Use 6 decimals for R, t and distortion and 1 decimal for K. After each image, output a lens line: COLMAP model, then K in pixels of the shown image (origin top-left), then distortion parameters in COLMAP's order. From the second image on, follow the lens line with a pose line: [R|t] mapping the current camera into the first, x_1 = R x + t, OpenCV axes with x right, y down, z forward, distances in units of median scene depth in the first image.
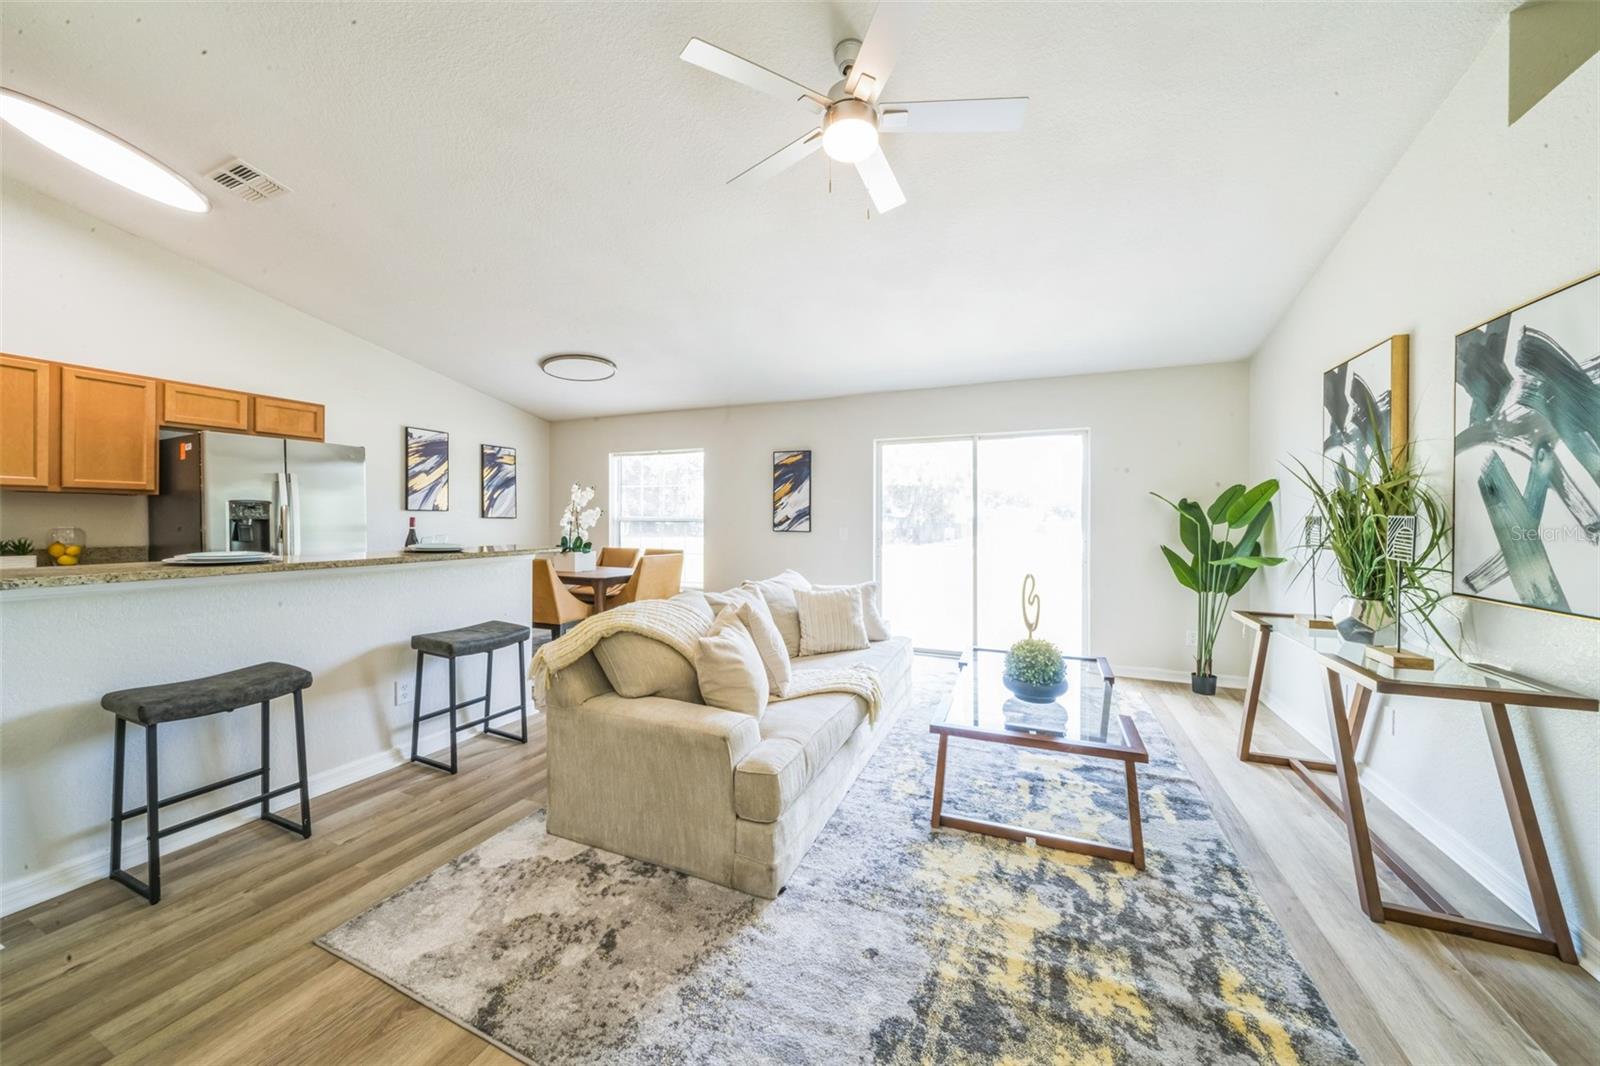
lens RADIAL K [[551.6, 0, 802.9], [0, 551.6, 522.5], [0, 0, 1]] dist [-0.006832, 0.000479]
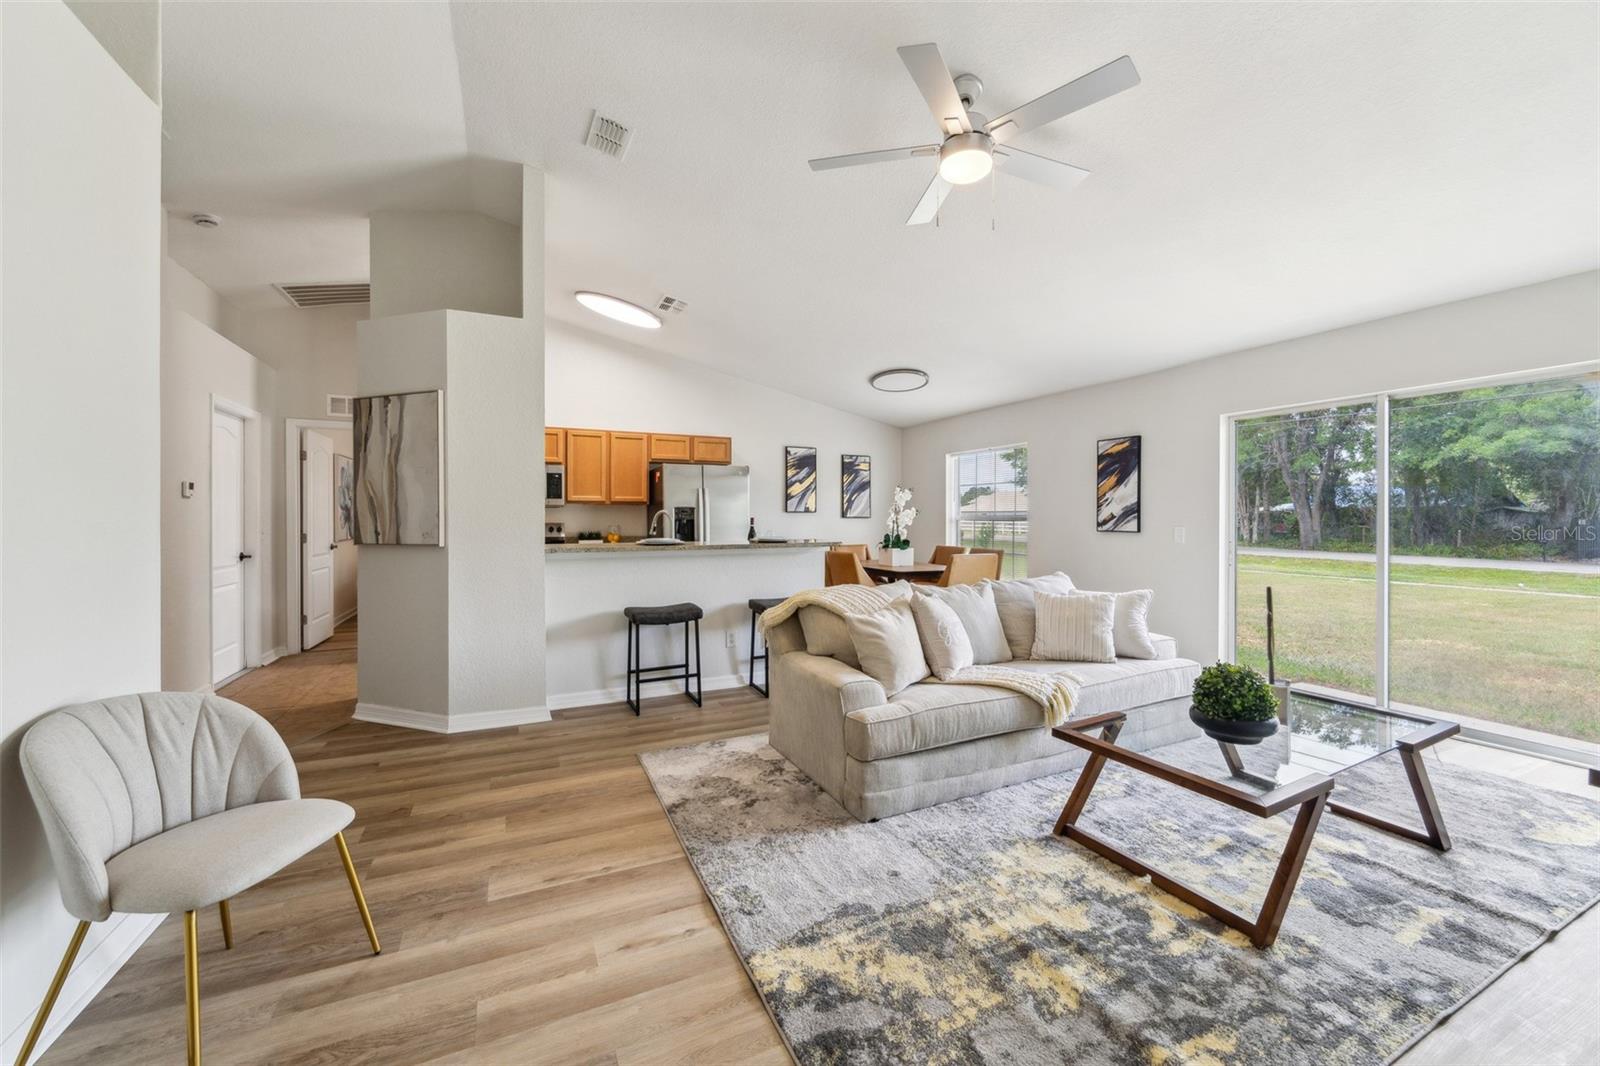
lens RADIAL K [[617.3, 0, 804.5], [0, 617.3, 523.6], [0, 0, 1]] dist [-0.006357, 0.000090]
pose [[0.749174, 0.001994, -0.662370, 0.407121], [0.000365, 0.999994, 0.003424, 0.000046], [0.662373, -0.002807, 0.749169, -0.072072]]
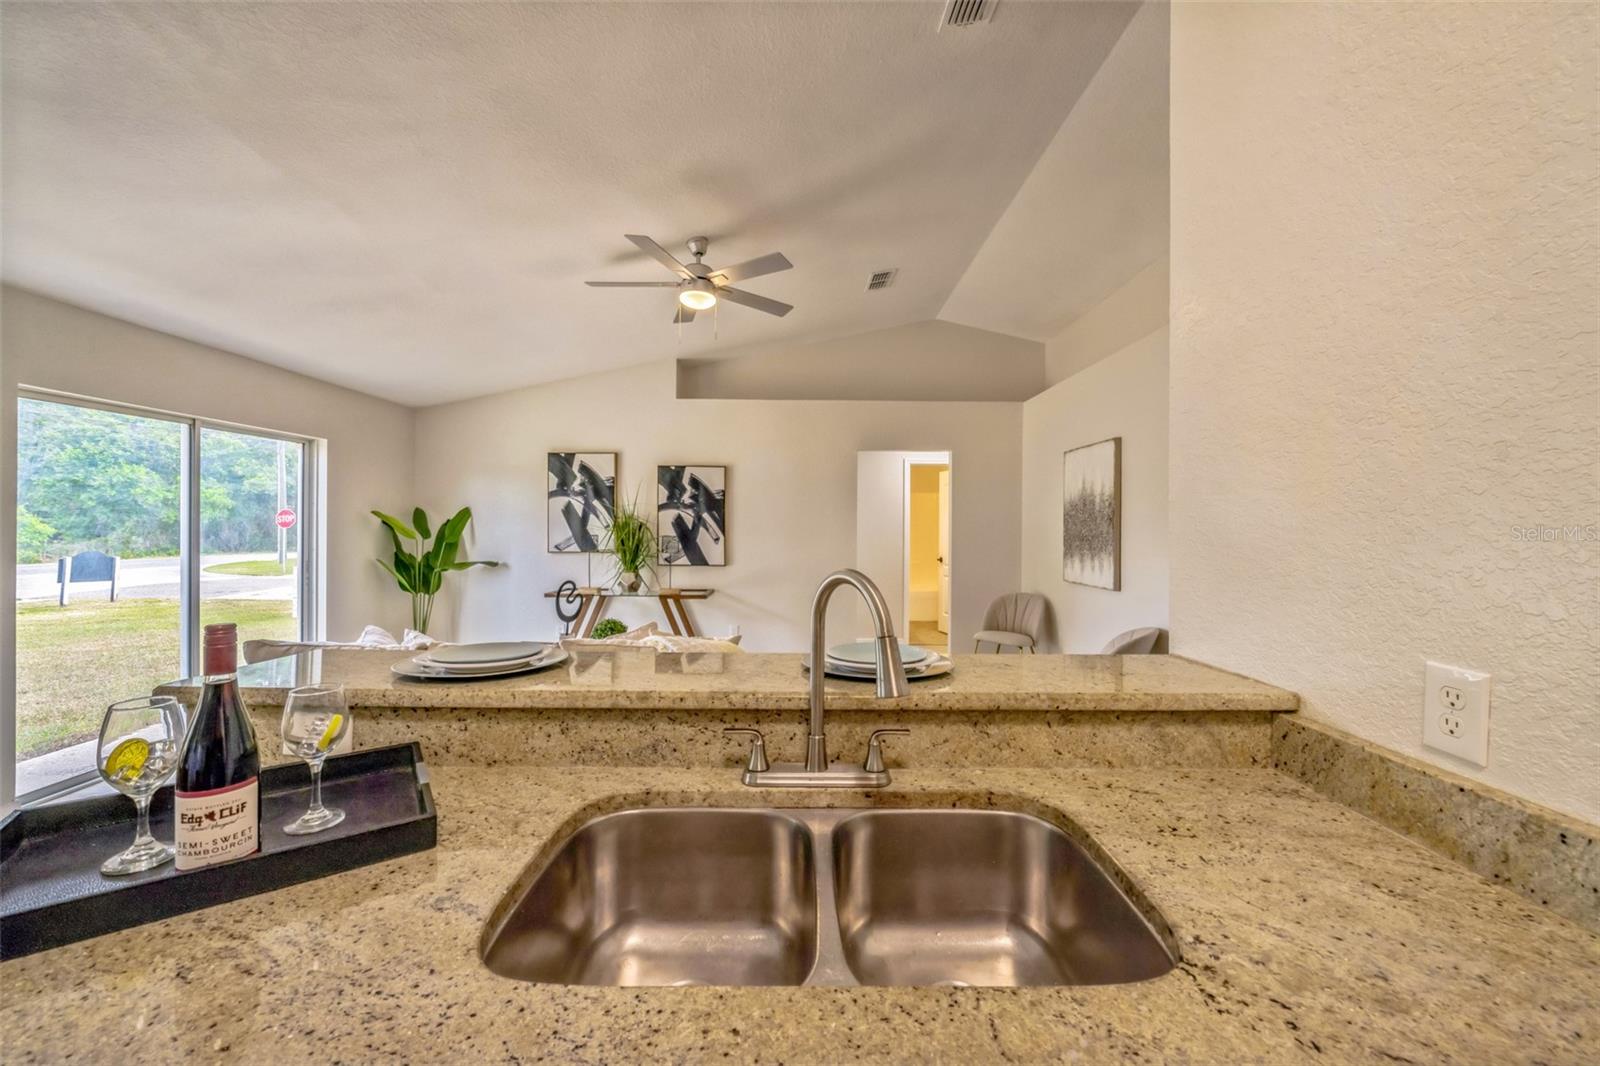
lens RADIAL K [[596.4, 0, 800.2], [0, 596.4, 524.5], [0, 0, 1]] dist [0.000512, 0.000015]
pose [[-0.397179, -0.007168, 0.917713, -0.984745], [-0.001802, 0.999974, 0.007031, -0.048399], [-0.917740, 0.001139, -0.397181, 0.878697]]
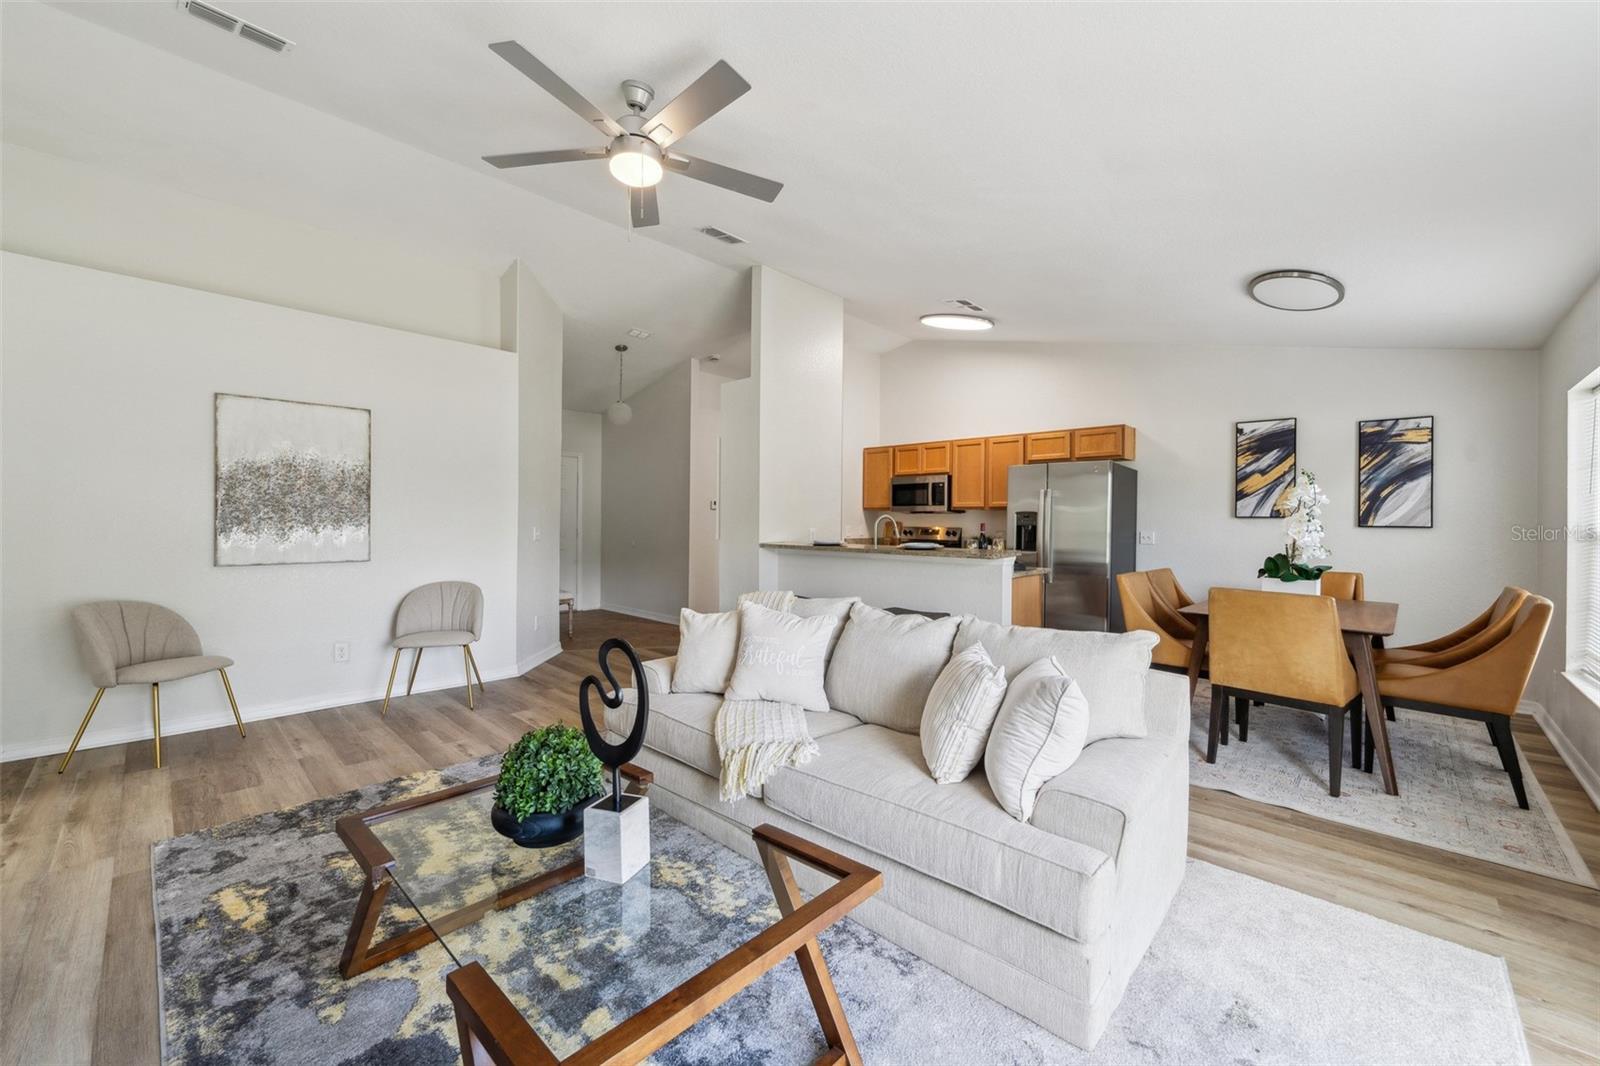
lens RADIAL K [[617.3, 0, 811.0], [0, 617.3, 529.9], [0, 0, 1]] dist [-0.006357, 0.000090]
pose [[-0.337139, 0.004691, -0.941443, 0.687576], [-0.016362, 0.999807, 0.010841, -0.002813], [0.941313, 0.019058, -0.336998, 1.082700]]
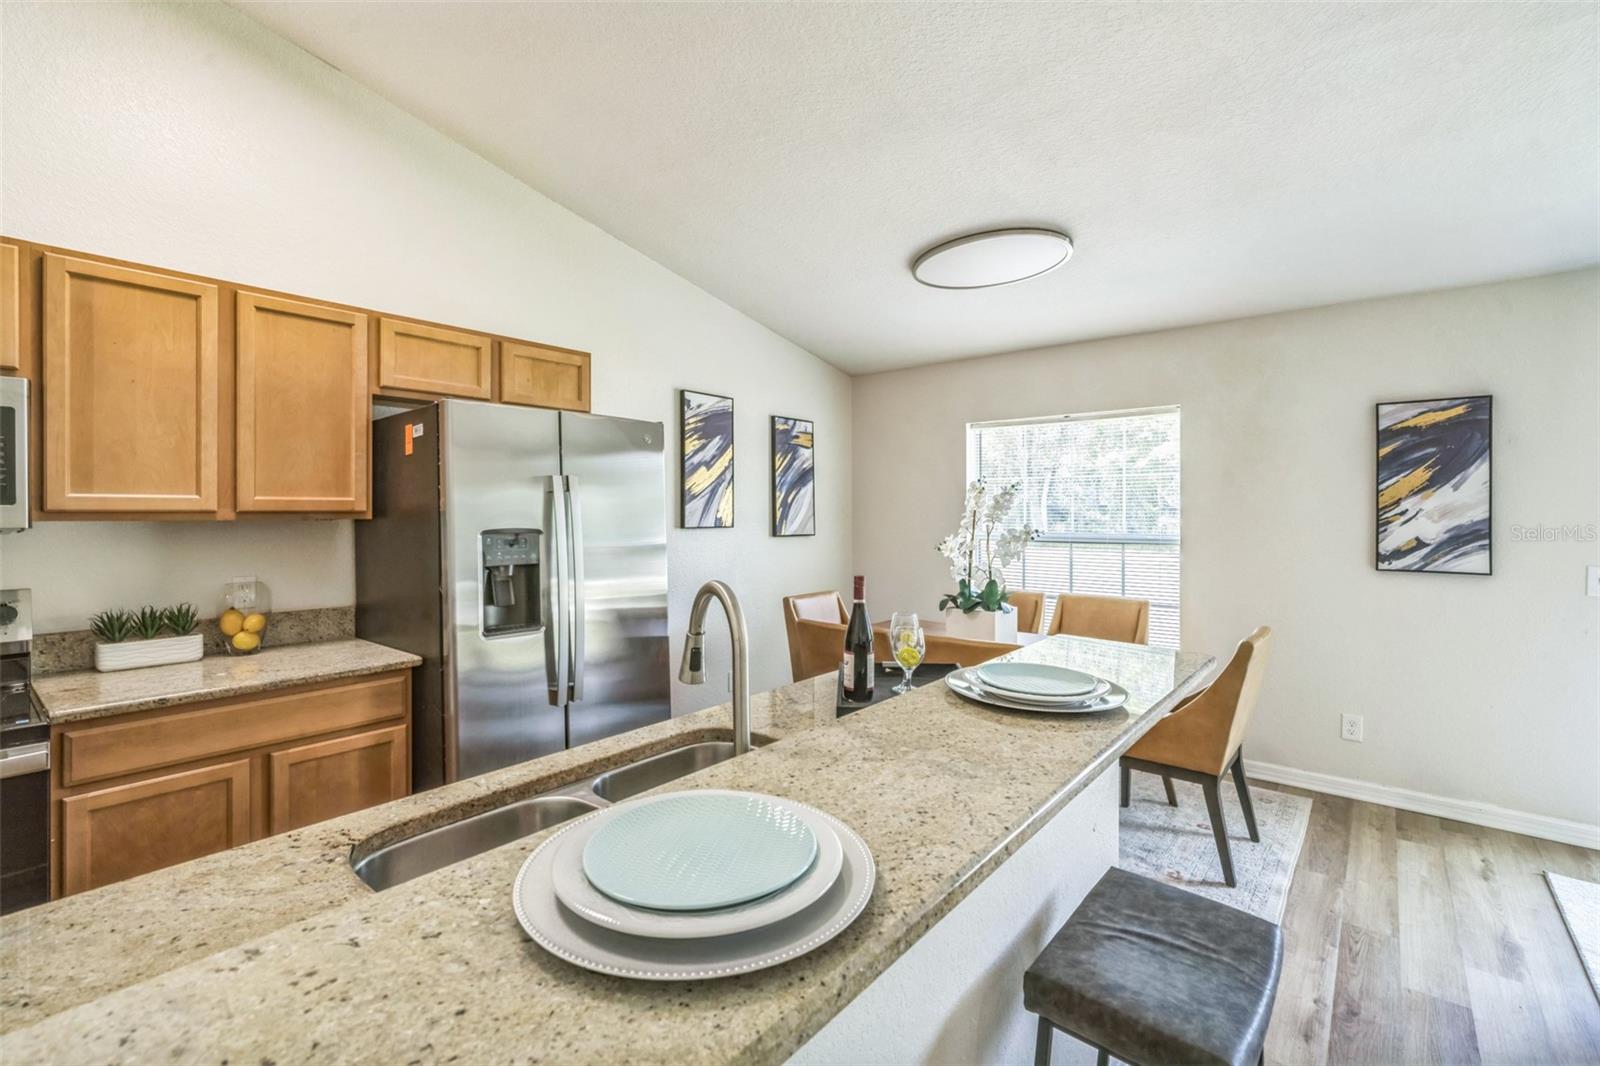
lens RADIAL K [[707.2, 0, 806.1], [0, 707.2, 513.4], [0, 0, 1]] dist [-0.001147, 0.000321]
pose [[0.961105, -0.005508, -0.276129, -0.589664], [0.004649, 0.999982, -0.003764, -0.054746], [0.276145, 0.002334, 0.961113, 0.457607]]
